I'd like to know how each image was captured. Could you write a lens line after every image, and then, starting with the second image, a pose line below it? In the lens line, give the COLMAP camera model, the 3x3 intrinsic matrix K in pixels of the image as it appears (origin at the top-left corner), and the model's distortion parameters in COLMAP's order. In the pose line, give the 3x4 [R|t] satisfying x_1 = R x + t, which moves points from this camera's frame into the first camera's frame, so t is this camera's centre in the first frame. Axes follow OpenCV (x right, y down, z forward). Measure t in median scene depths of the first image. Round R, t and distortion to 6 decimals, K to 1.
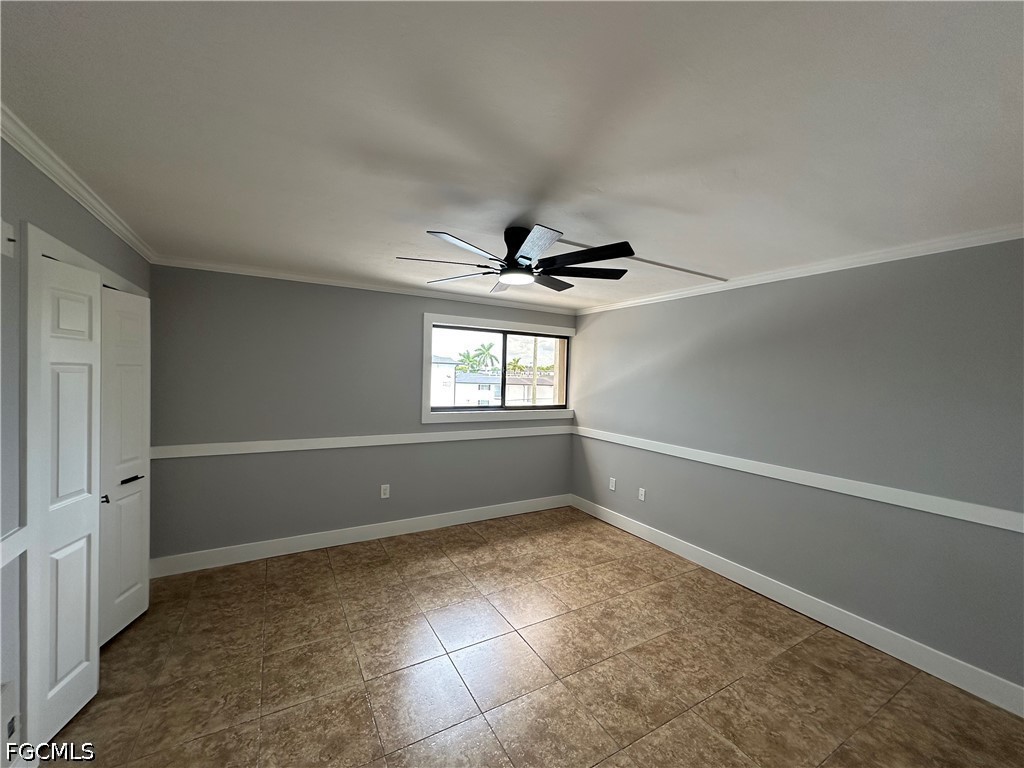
lens RADIAL K [[408.4, 0, 512.0], [0, 408.4, 384.0], [0, 0, 1]] dist [-0.002355, 0.000502]
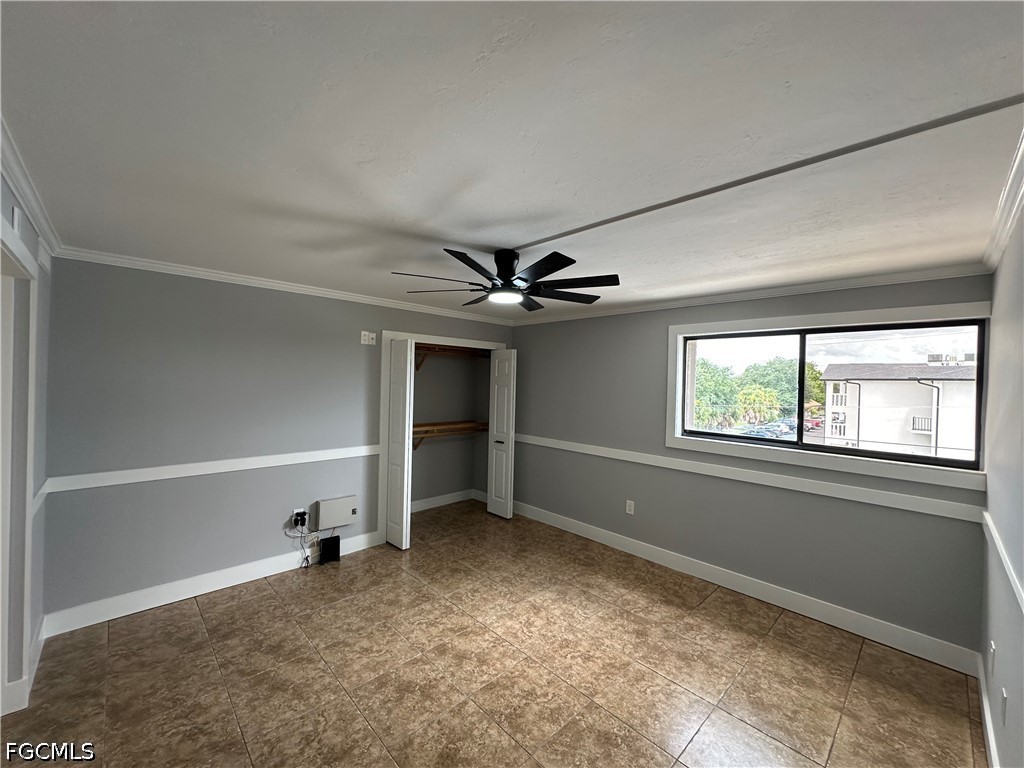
lens RADIAL K [[408.4, 0, 512.0], [0, 408.4, 384.0], [0, 0, 1]] dist [-0.002355, 0.000502]
pose [[0.239853, -0.014003, -0.970708, 0.666522], [-0.043819, 0.998721, -0.025235, -0.005439], [0.969820, 0.048588, 0.238933, 0.499819]]
